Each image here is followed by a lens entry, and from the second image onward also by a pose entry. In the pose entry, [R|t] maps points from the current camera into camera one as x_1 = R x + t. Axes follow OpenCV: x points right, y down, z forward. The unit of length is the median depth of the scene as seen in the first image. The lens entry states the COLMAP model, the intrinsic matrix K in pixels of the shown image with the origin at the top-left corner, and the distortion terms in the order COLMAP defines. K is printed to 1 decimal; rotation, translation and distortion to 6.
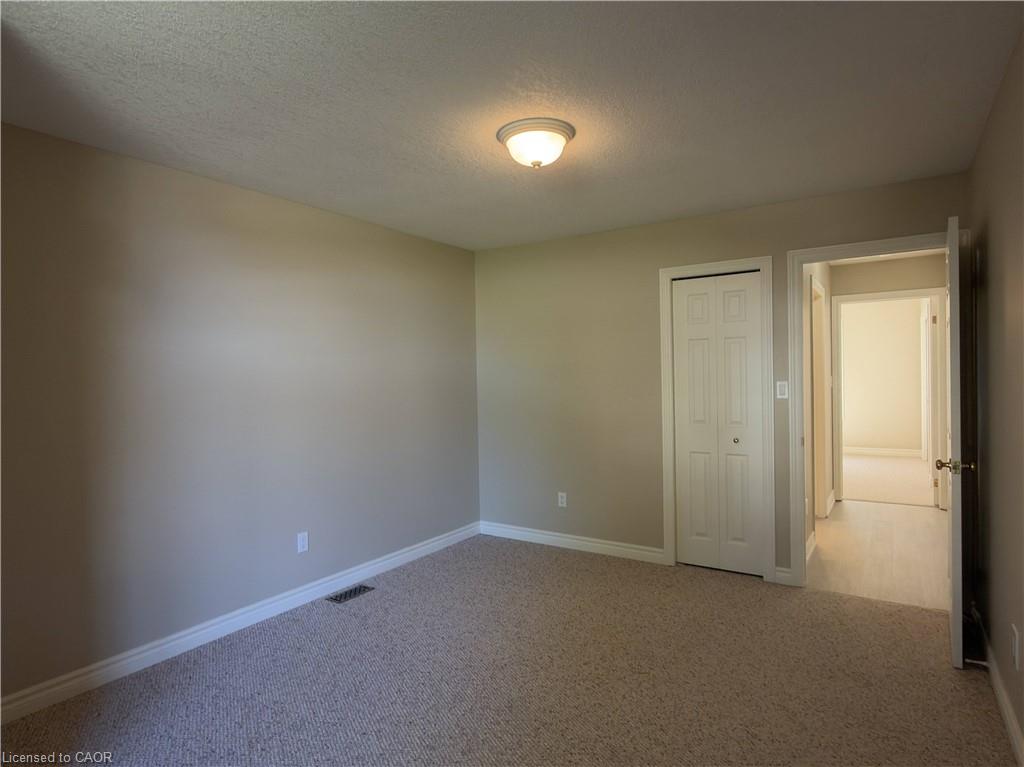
lens RADIAL K [[586.5, 0, 514.1], [0, 586.5, 386.5], [0, 0, 1]] dist [-0.004594, 0.000574]
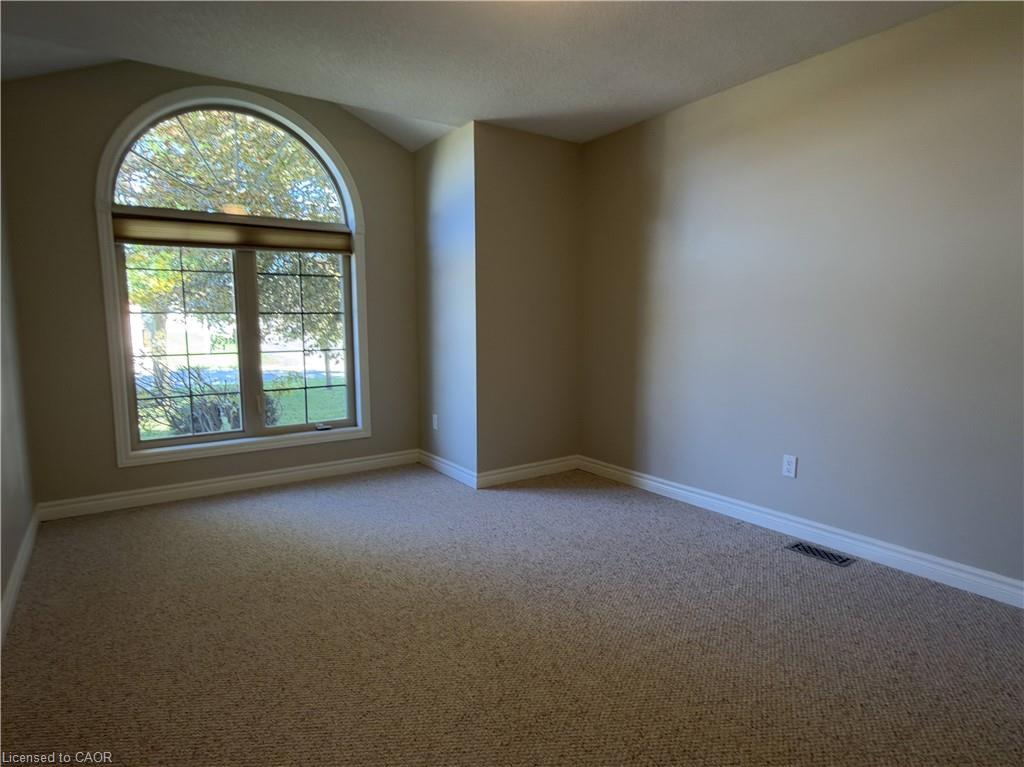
lens RADIAL K [[586.5, 0, 514.1], [0, 586.5, 386.5], [0, 0, 1]] dist [-0.004594, 0.000574]
pose [[-0.370633, 0.130614, -0.919550, 0.589578], [-0.008873, 0.989519, 0.144129, 0.023664], [0.928737, 0.061578, -0.365589, 0.931884]]
